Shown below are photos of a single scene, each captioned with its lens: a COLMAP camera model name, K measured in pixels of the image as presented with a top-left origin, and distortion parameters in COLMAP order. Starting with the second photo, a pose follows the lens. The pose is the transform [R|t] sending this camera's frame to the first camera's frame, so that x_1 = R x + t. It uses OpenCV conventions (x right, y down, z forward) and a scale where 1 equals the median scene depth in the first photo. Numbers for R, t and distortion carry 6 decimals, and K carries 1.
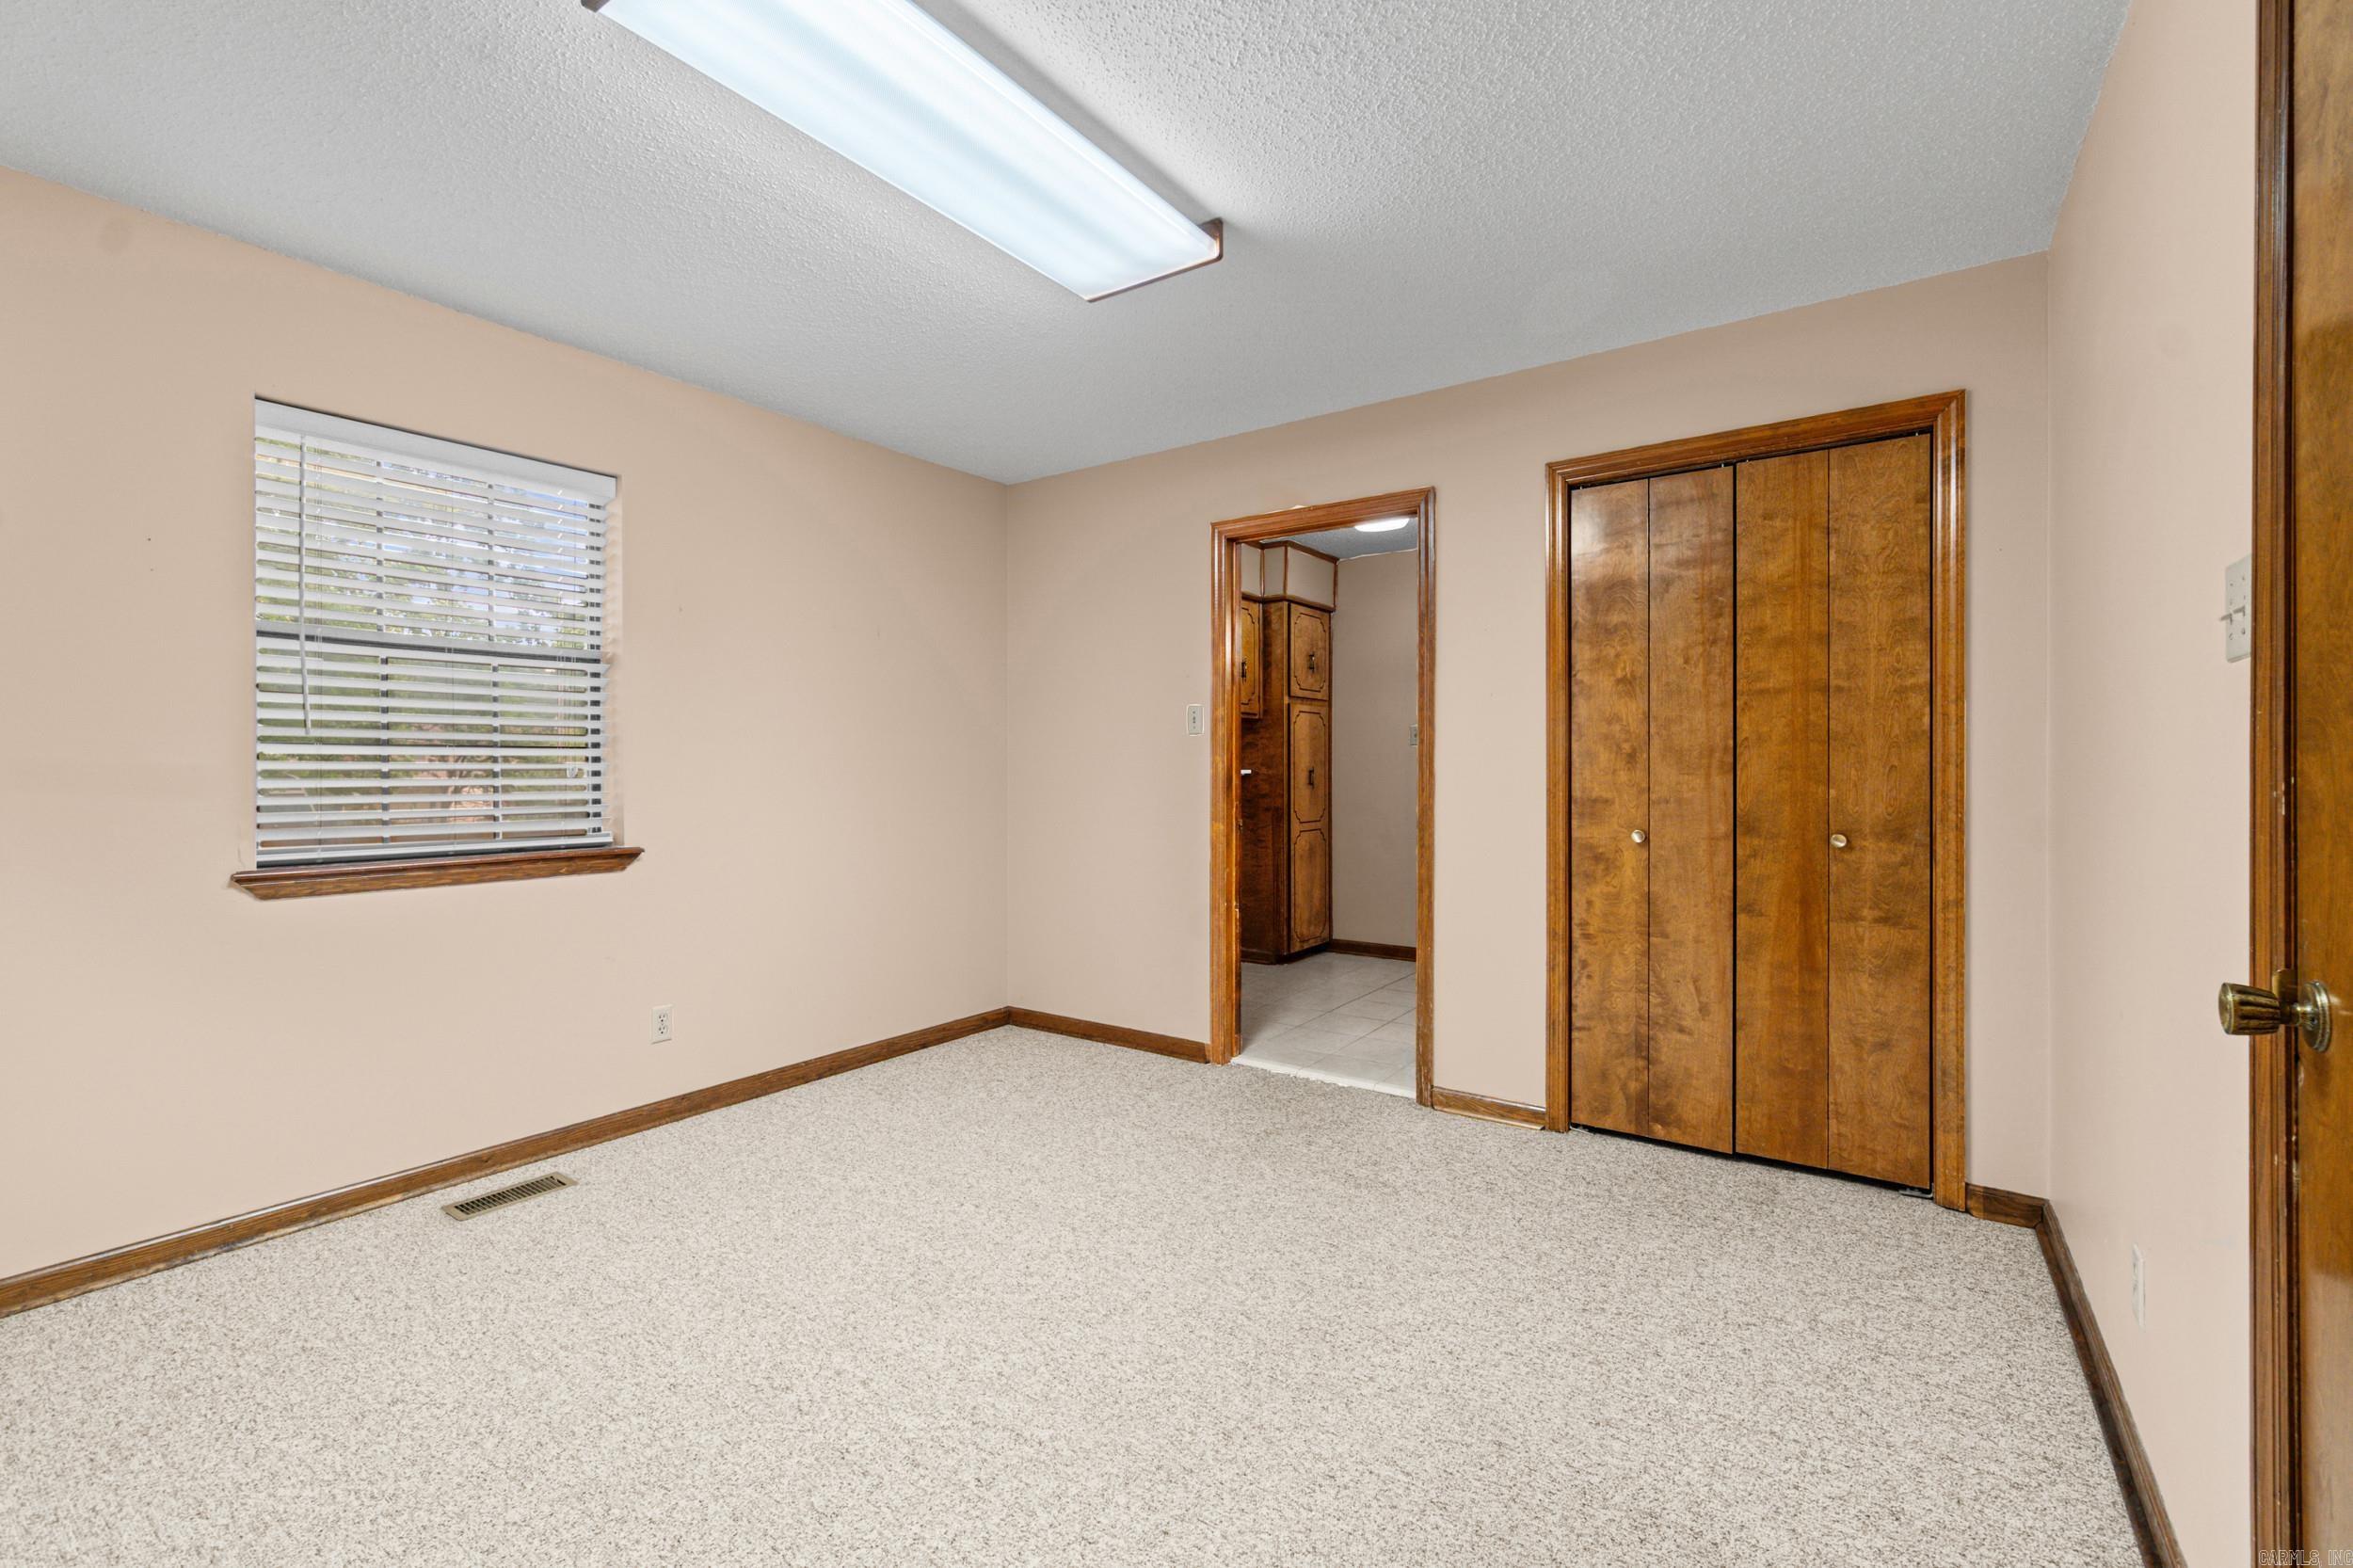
lens RADIAL K [[1022.0, 0, 1175.7], [0, 1022.0, 779.2], [0, 0, 1]] dist [0.000922, 0.000129]
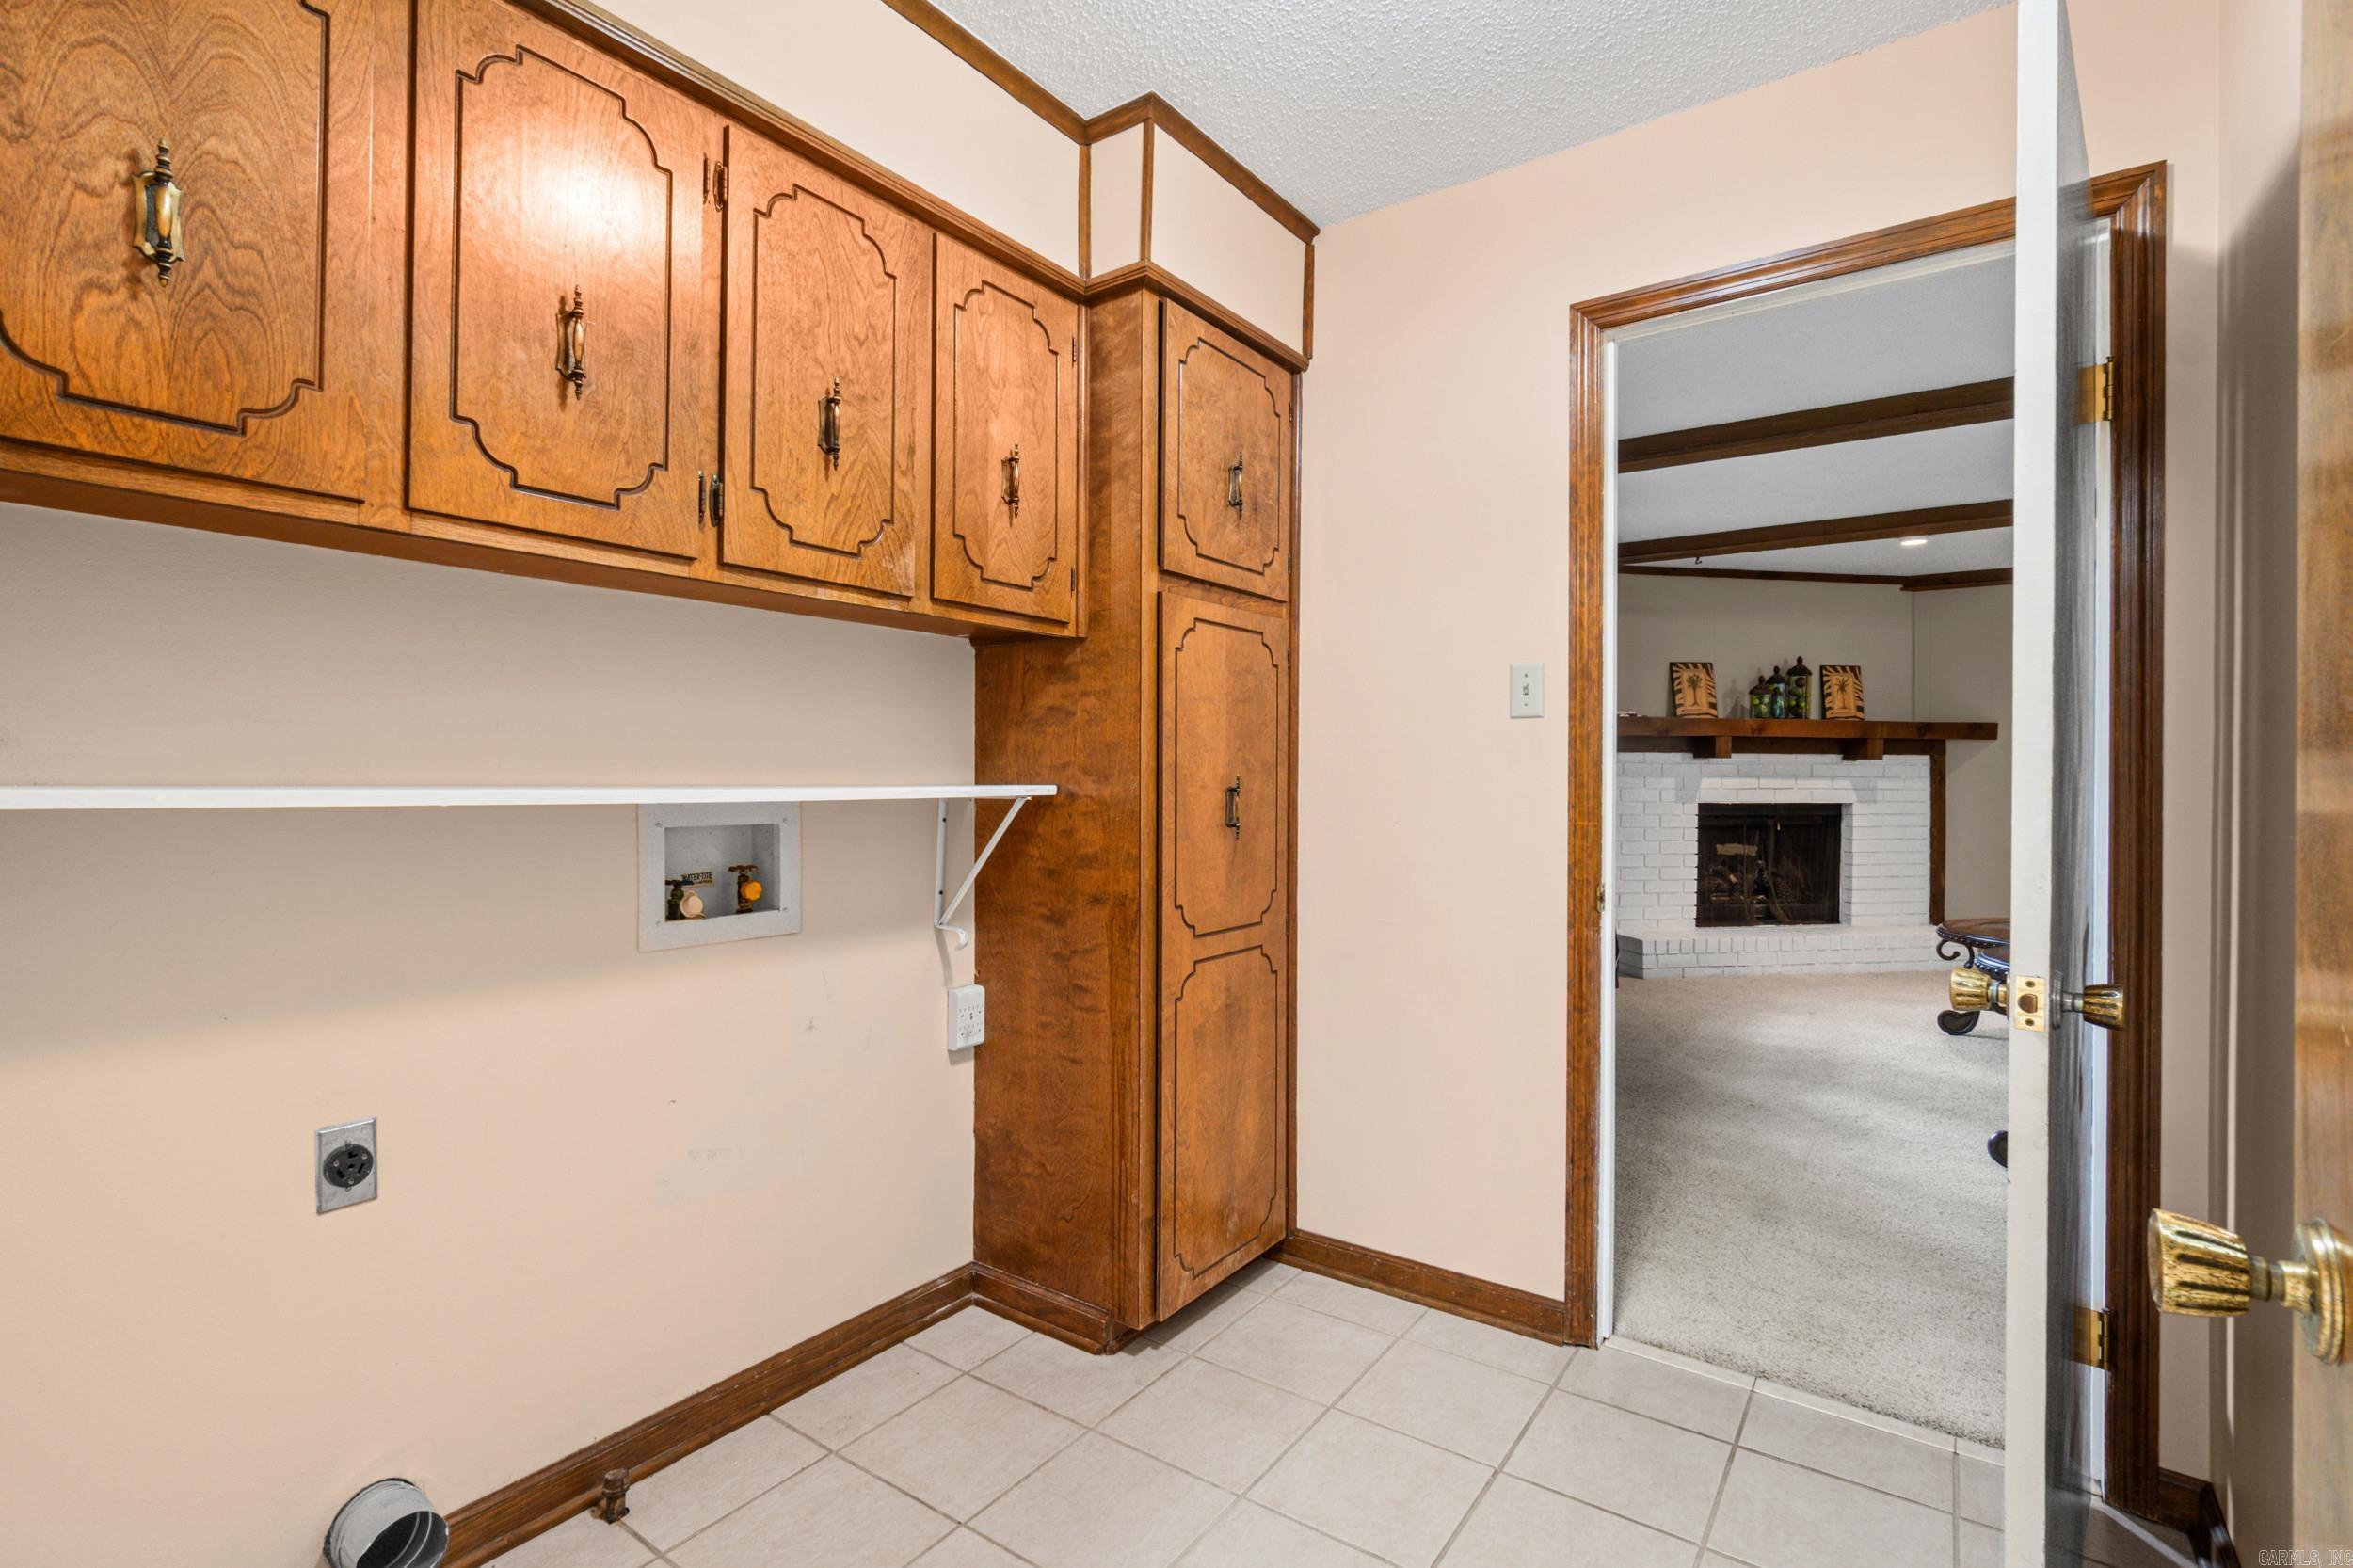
lens RADIAL K [[1091.1, 0, 1180.0], [0, 1091.1, 774.6], [0, 0, 1]] dist [-0.003304, 0.000249]
pose [[0.999783, 0.007814, -0.019334, 0.124356], [-0.007917, 0.999955, -0.005221, -0.011220], [0.019292, 0.005373, 0.999799, 0.630026]]
